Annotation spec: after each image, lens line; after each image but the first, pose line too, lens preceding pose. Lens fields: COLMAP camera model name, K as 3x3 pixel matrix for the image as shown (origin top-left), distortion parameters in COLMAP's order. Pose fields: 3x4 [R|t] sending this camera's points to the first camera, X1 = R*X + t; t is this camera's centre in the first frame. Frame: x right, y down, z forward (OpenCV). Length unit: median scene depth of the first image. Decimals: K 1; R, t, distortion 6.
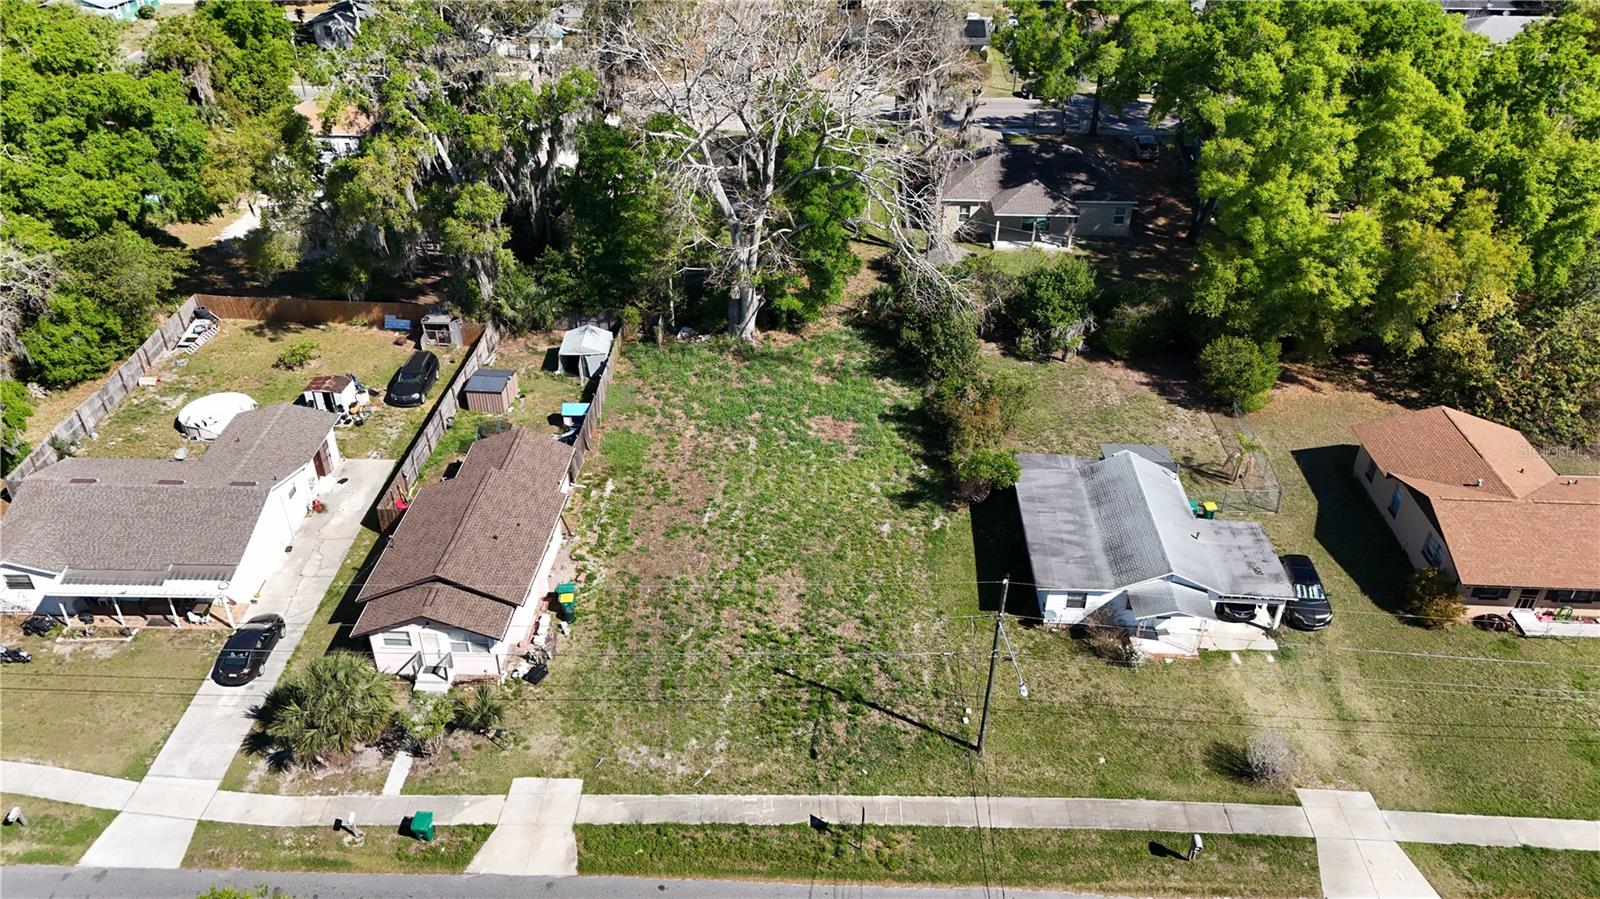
lens RADIAL K [[1165.4, 0, 800.0], [0, 1165.4, 449.5], [0, 0, 1]] dist [0.098211, -0.089588]
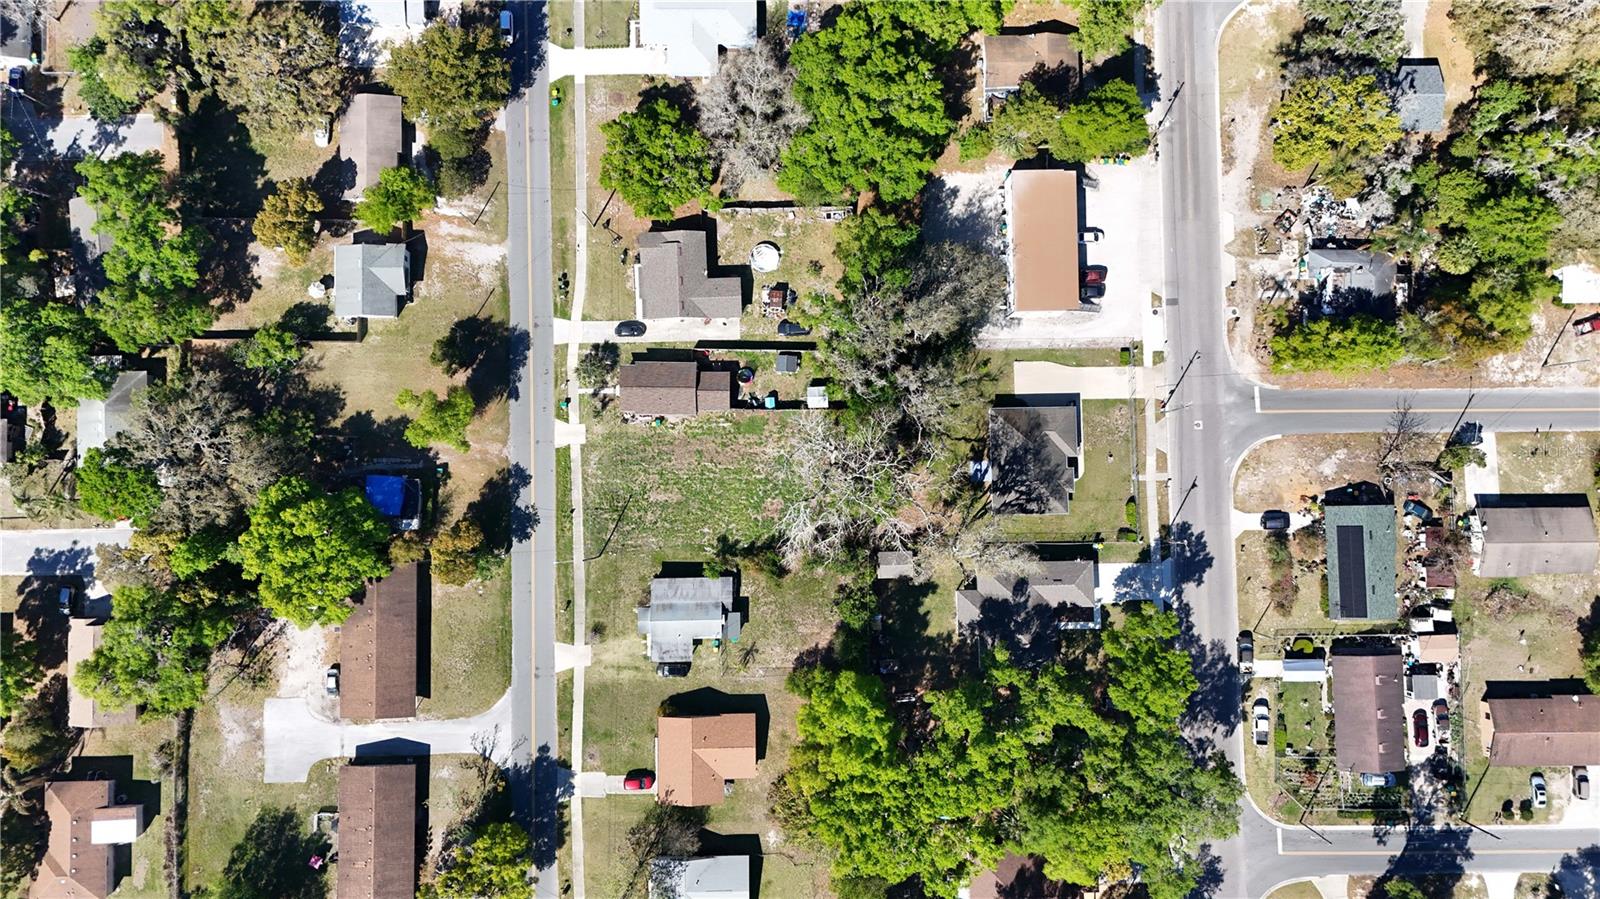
lens RADIAL K [[1165.4, 0, 800.0], [0, 1165.4, 449.5], [0, 0, 1]] dist [0.098211, -0.089588]
pose [[0.051857, 0.997184, -0.054177, 0.048988], [-0.564570, 0.074023, 0.822059, -2.560813], [0.823754, -0.012043, 0.566819, -0.395772]]
